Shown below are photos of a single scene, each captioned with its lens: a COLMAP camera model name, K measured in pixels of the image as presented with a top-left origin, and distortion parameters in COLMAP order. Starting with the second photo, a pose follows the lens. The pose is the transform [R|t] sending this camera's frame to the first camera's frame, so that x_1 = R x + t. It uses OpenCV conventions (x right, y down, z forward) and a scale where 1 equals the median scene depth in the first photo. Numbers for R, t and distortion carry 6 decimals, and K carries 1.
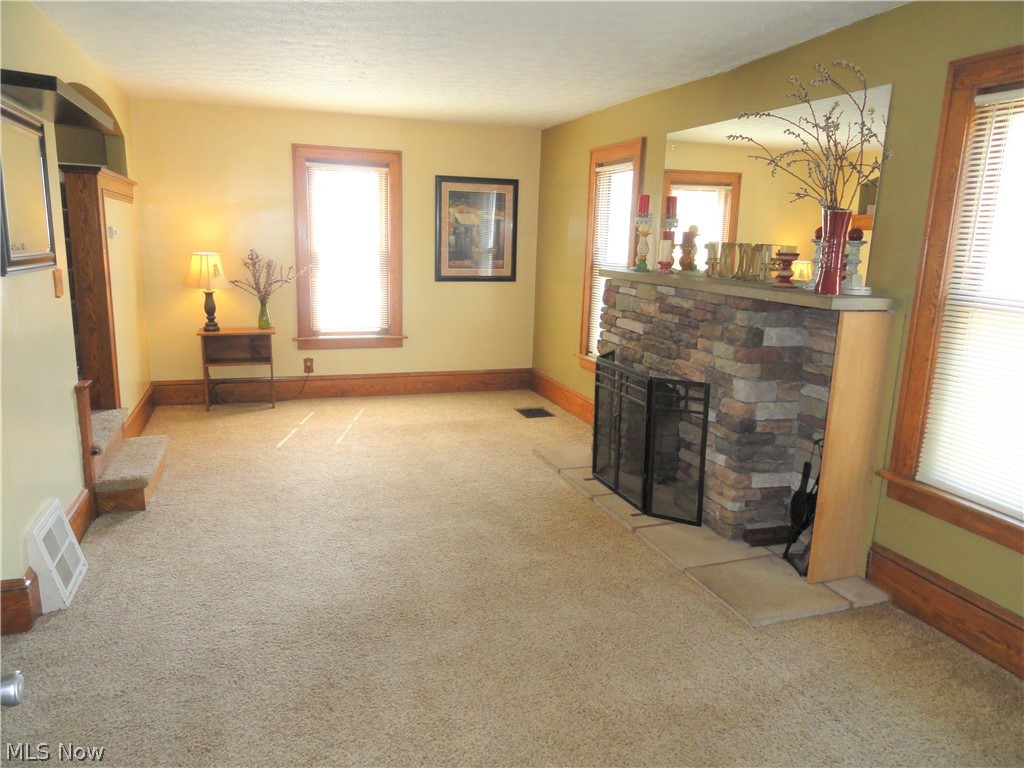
lens RADIAL K [[715.7, 0, 517.7], [0, 715.7, 383.2], [0, 0, 1]] dist [-0.004378, 0.000463]
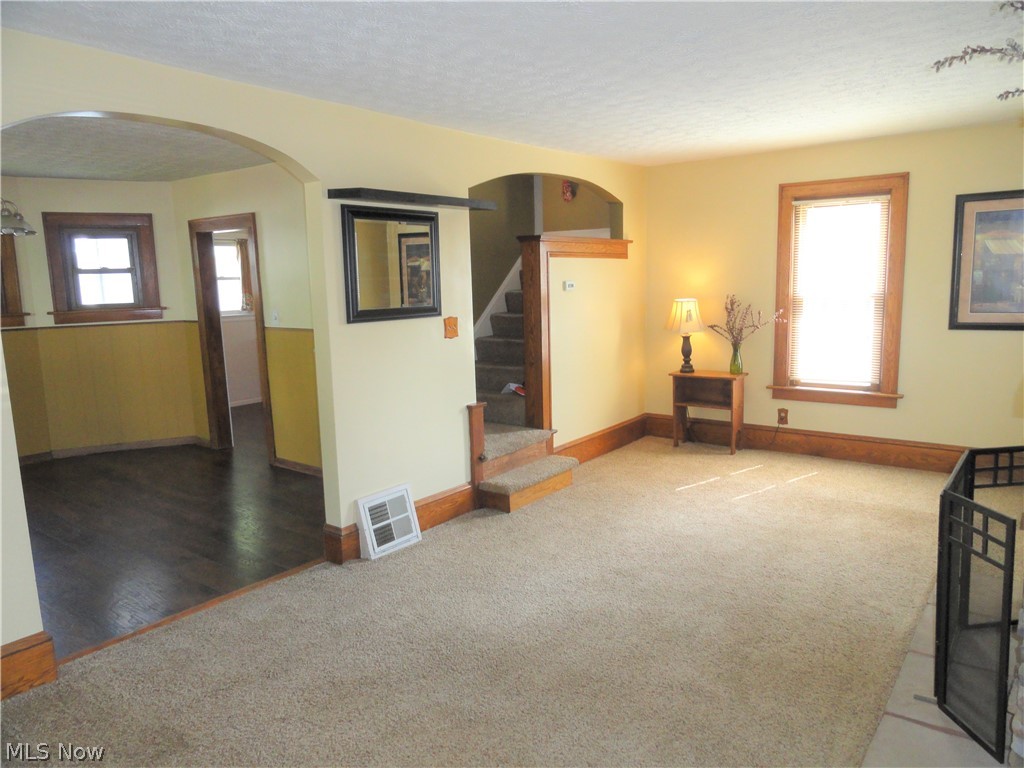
lens RADIAL K [[715.7, 0, 517.7], [0, 715.7, 383.2], [0, 0, 1]] dist [-0.004378, 0.000463]
pose [[0.542991, 0.082485, -0.835678, 0.321214], [-0.125730, 0.991932, 0.016213, -0.042417], [0.830273, 0.096267, 0.548981, 0.209805]]
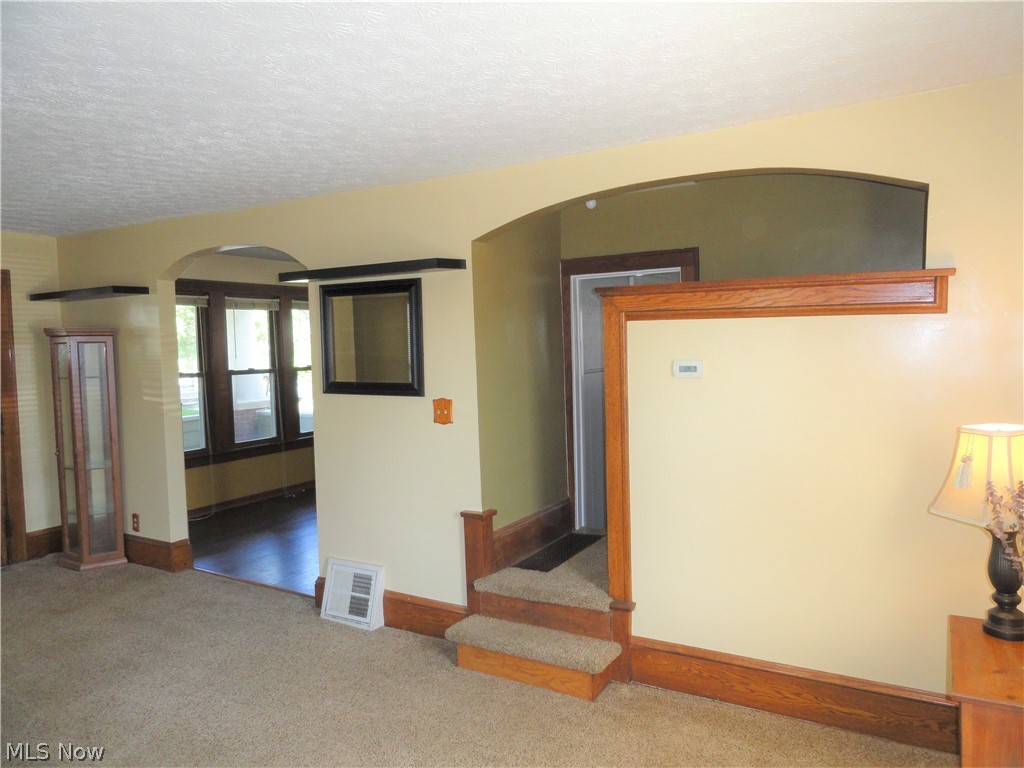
lens RADIAL K [[715.7, 0, 517.7], [0, 715.7, 383.2], [0, 0, 1]] dist [-0.004378, 0.000463]
pose [[-0.769834, 0.022623, -0.637843, -0.008029], [-0.129717, 0.972968, 0.191069, -0.236505], [0.624923, 0.229831, -0.746089, 1.083638]]
